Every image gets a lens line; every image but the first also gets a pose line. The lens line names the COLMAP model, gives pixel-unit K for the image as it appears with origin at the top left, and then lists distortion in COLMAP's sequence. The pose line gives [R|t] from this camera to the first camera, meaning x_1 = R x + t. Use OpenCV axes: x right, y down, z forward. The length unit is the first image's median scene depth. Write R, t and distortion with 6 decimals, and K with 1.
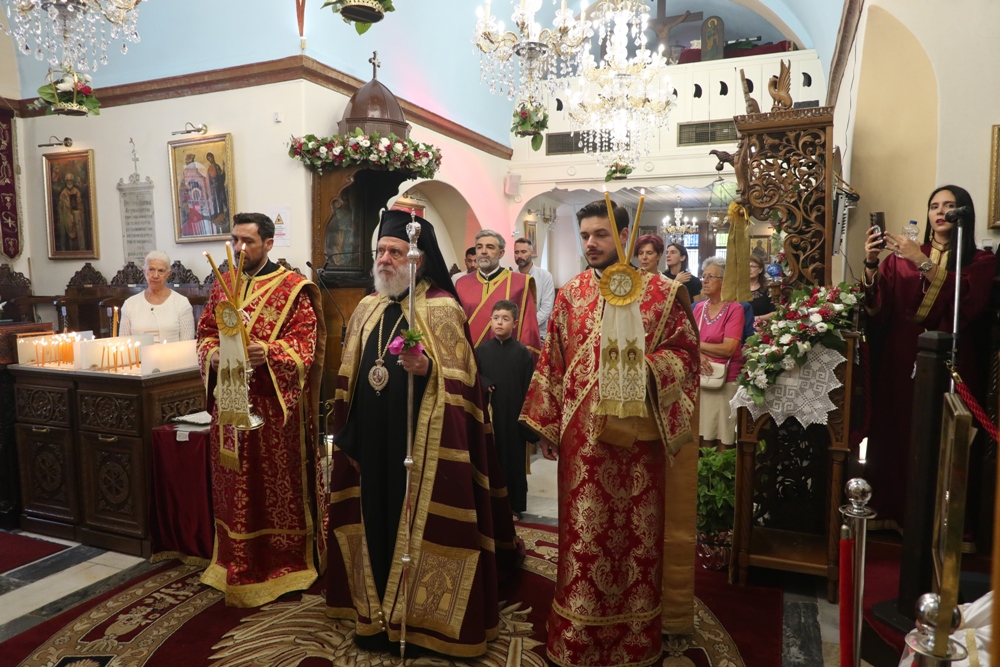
lens RADIAL K [[690.4, 0, 500.0], [0, 690.4, 333.5], [0, 0, 1]] dist [-0.004903, -0.000649]
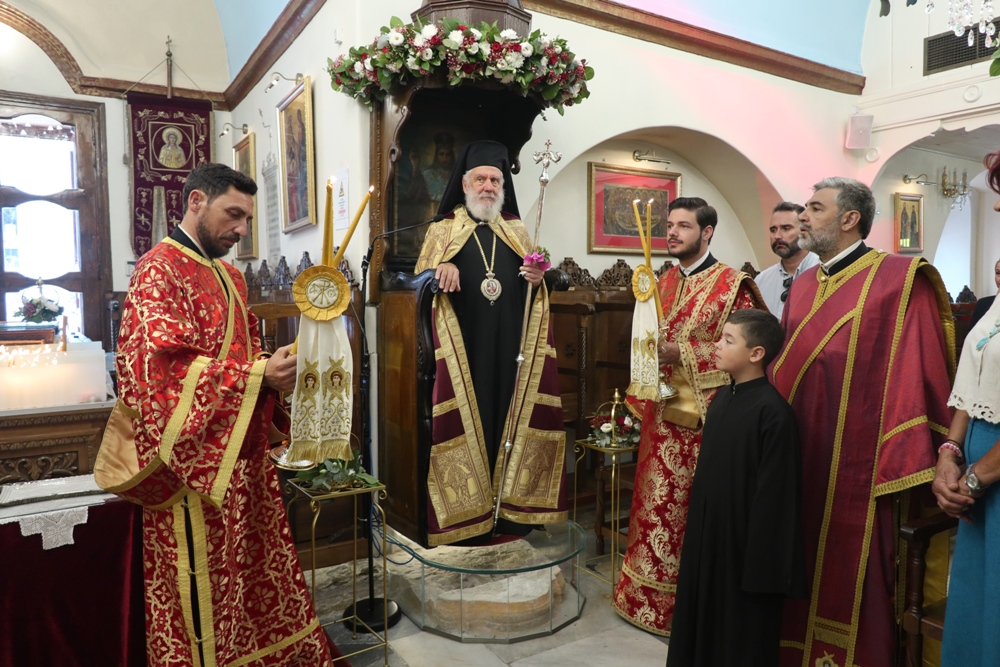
lens RADIAL K [[690.4, 0, 500.0], [0, 690.4, 333.5], [0, 0, 1]] dist [-0.004903, -0.000649]
pose [[0.815336, 0.042126, -0.577453, 0.214322], [-0.053893, 0.998541, -0.003249, -0.032293], [0.576474, 0.033769, 0.816417, 0.575991]]
